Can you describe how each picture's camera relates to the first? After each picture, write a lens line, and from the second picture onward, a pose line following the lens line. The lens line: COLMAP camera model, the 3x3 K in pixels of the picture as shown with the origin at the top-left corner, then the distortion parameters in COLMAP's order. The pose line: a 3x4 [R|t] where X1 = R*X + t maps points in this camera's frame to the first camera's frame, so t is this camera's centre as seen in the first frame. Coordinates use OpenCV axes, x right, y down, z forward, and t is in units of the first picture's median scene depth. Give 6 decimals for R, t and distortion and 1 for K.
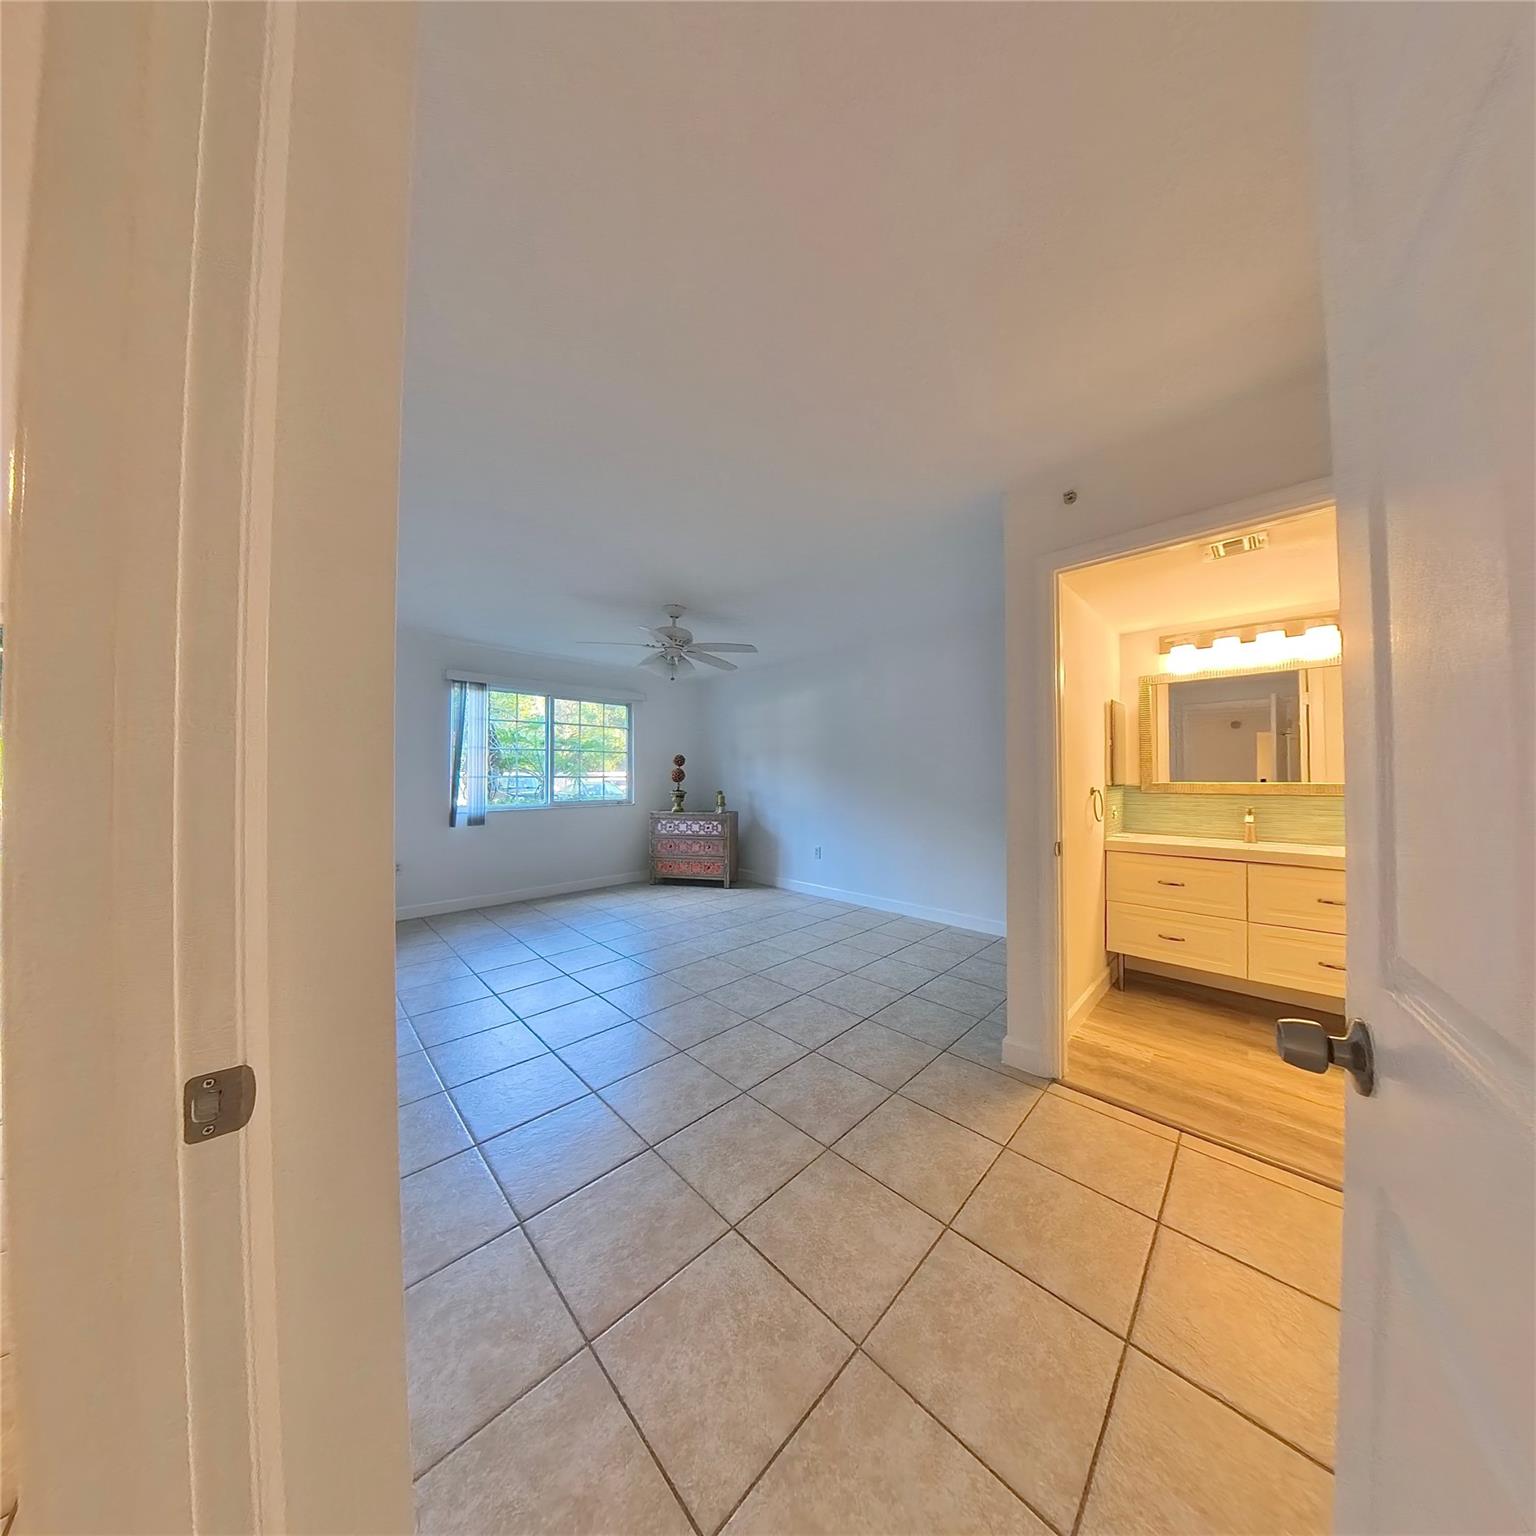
lens RADIAL K [[500.8, 0, 768.6], [0, 500.8, 769.0], [0, 0, 1]] dist [-0.019387, 0.000063]
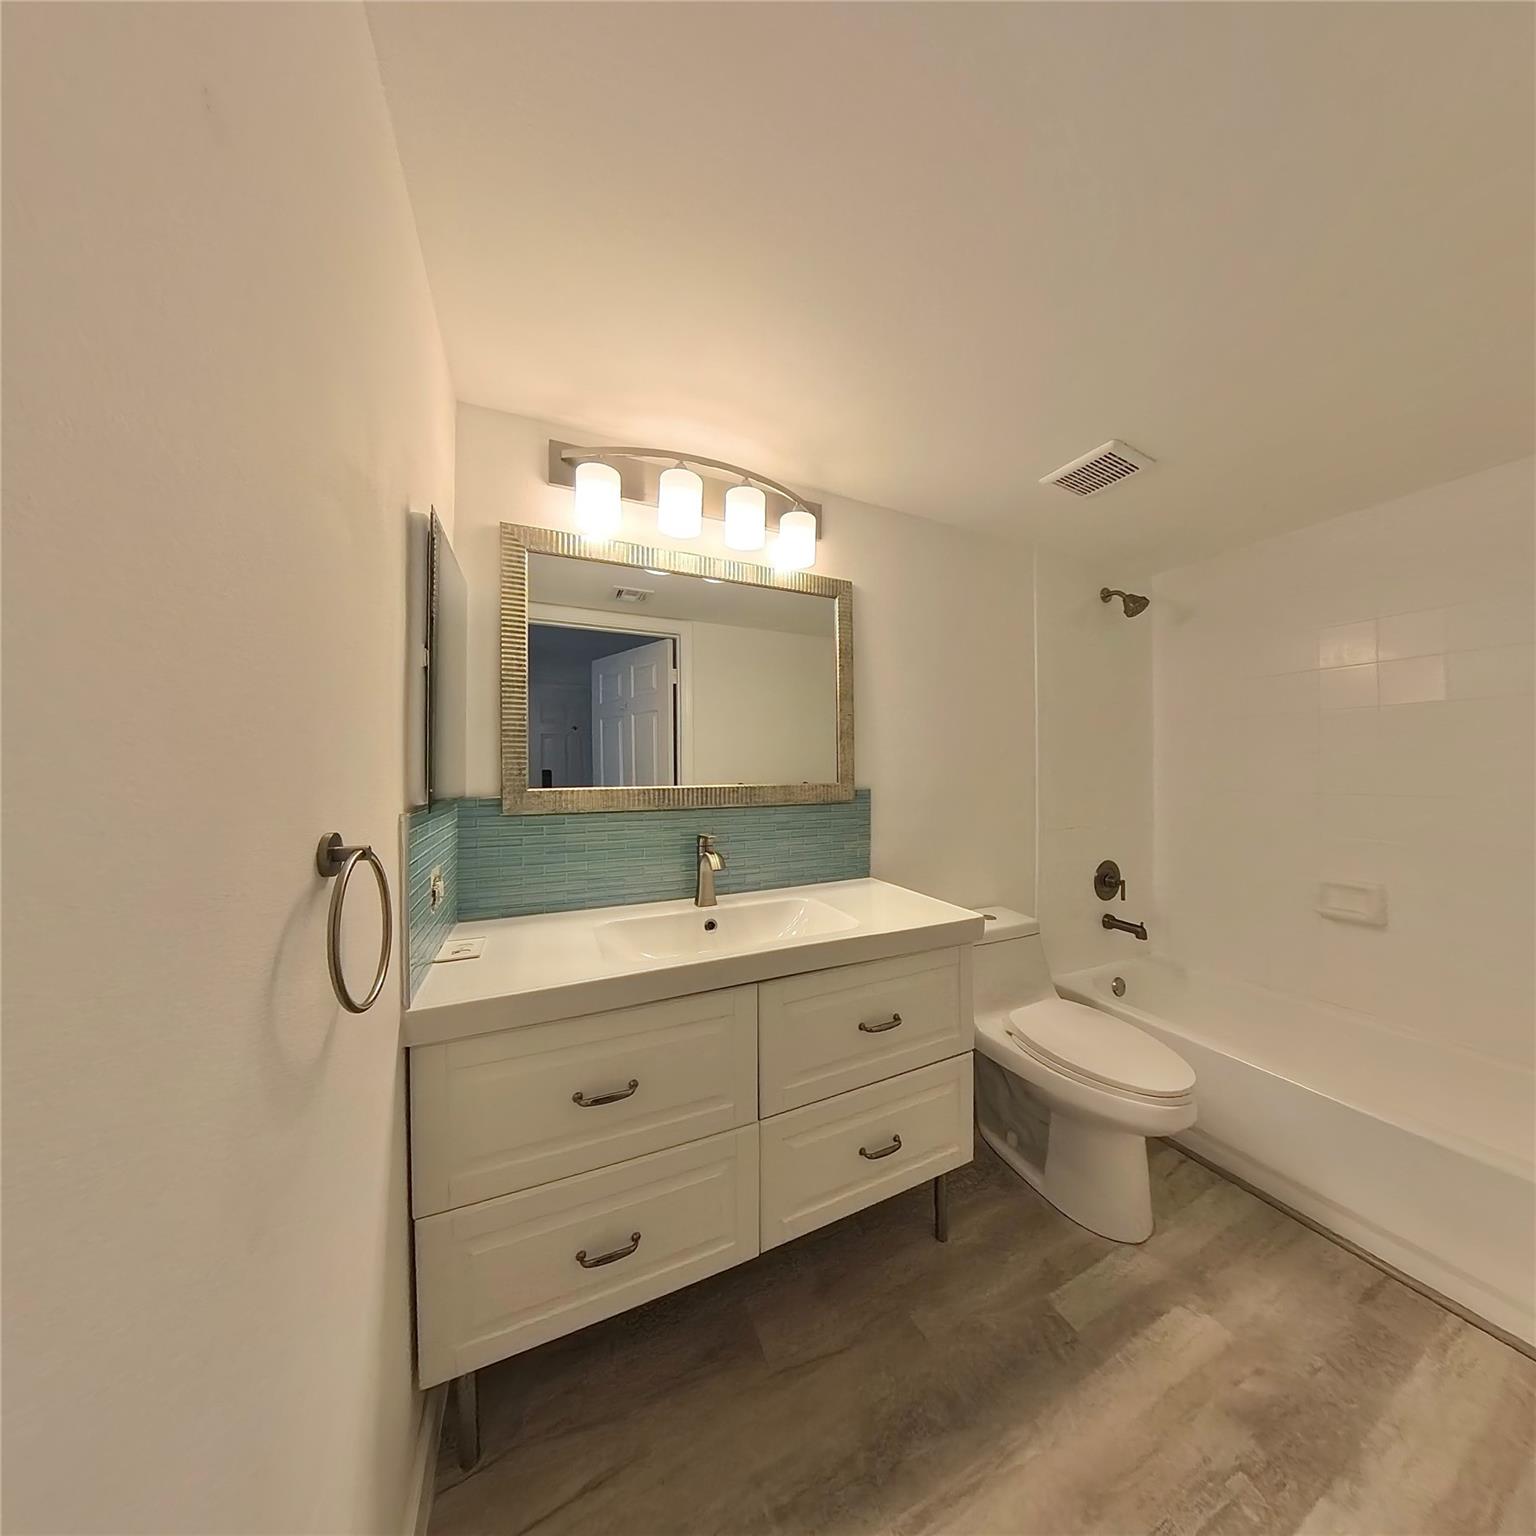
lens RADIAL K [[500.8, 0, 768.6], [0, 500.8, 769.0], [0, 0, 1]] dist [-0.019387, 0.000063]
pose [[0.353326, 0.000912, 0.935500, 0.475347], [-0.011586, 0.999927, 0.003401, 0.006996], [-0.935428, -0.012041, 0.353311, 0.689875]]
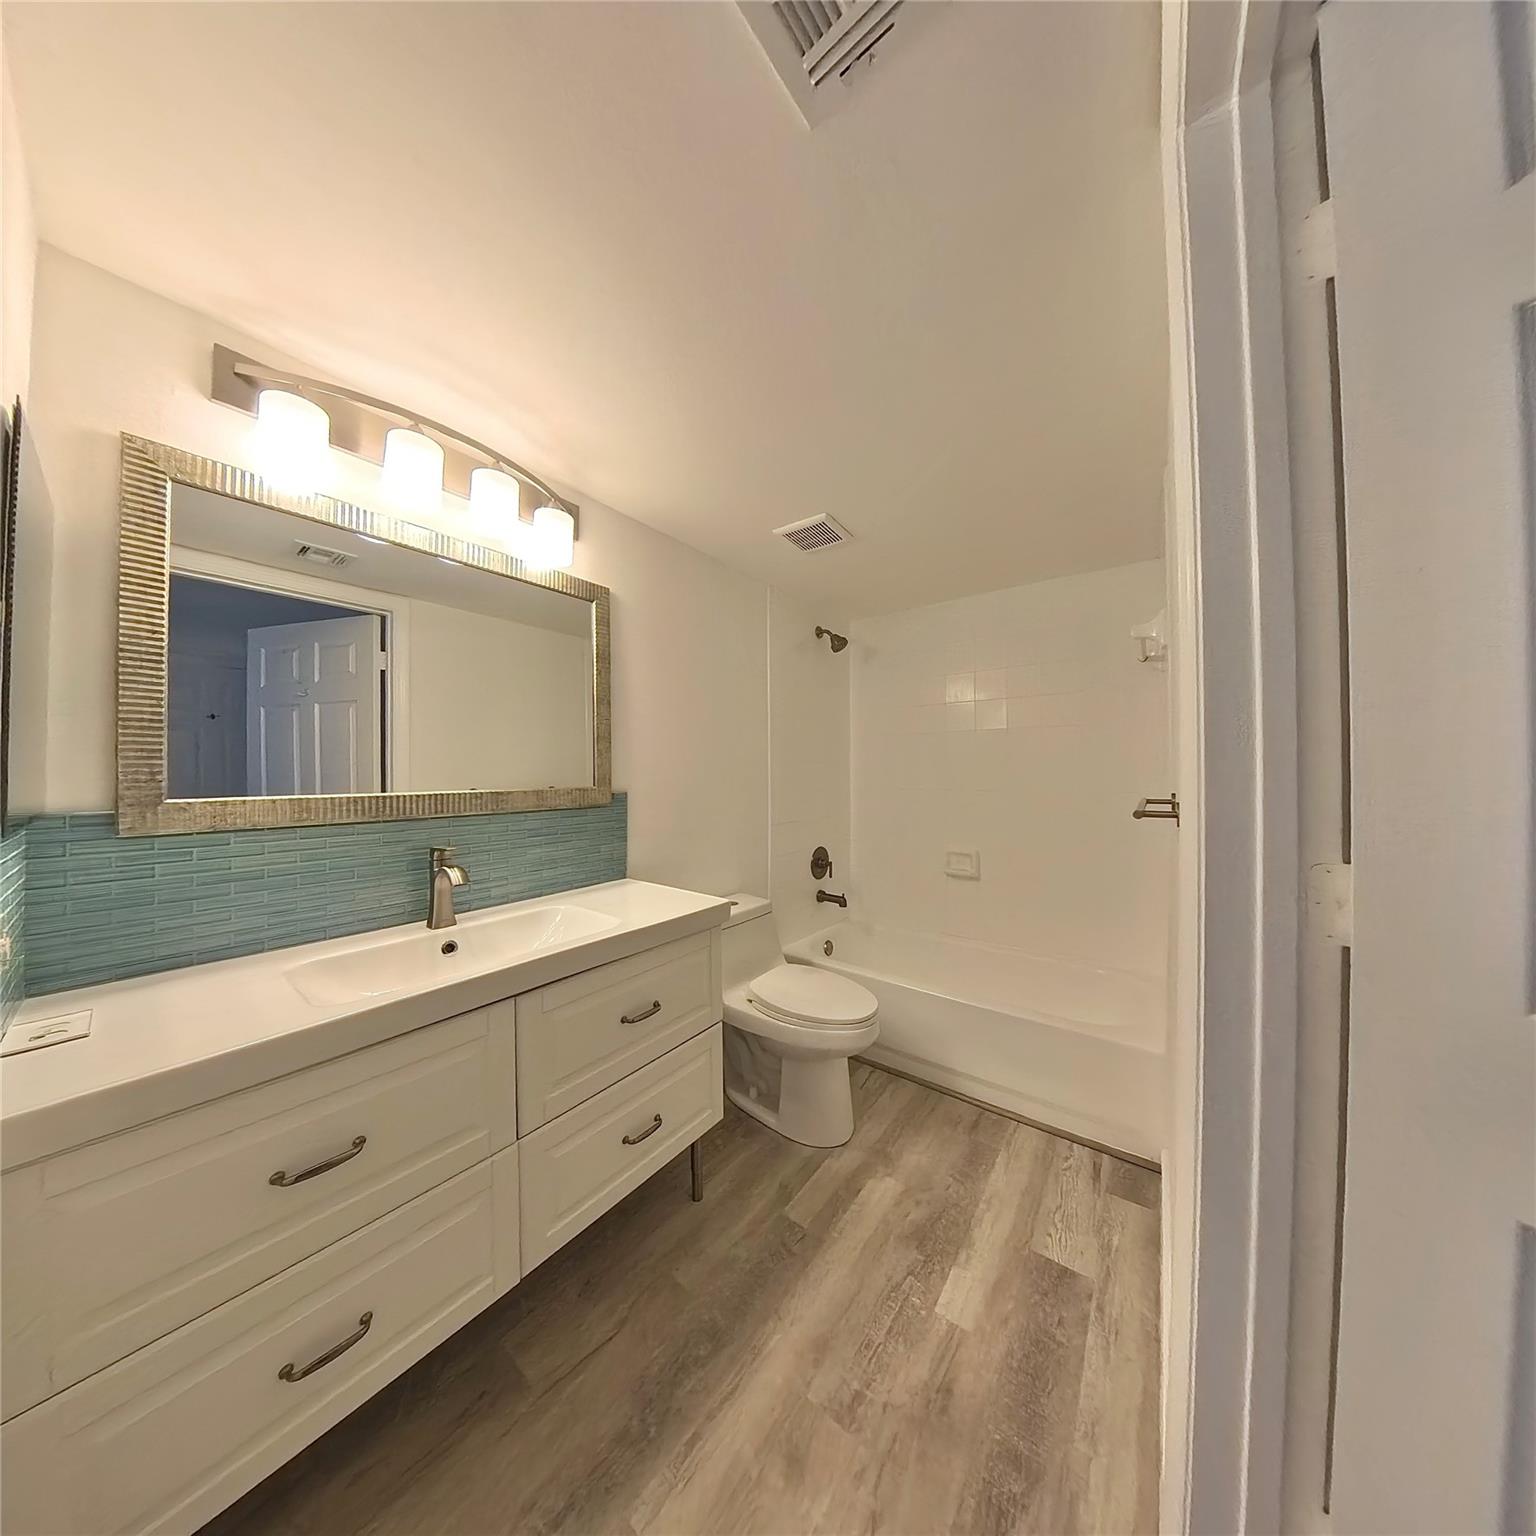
lens RADIAL K [[500.8, 0, 768.6], [0, 500.8, 769.0], [0, 0, 1]] dist [-0.019387, 0.000063]
pose [[-0.136204, 0.008111, 0.990648, 0.445134], [-0.011417, 0.999887, -0.009757, 0.007020], [-0.990615, -0.012639, -0.136096, 0.697879]]
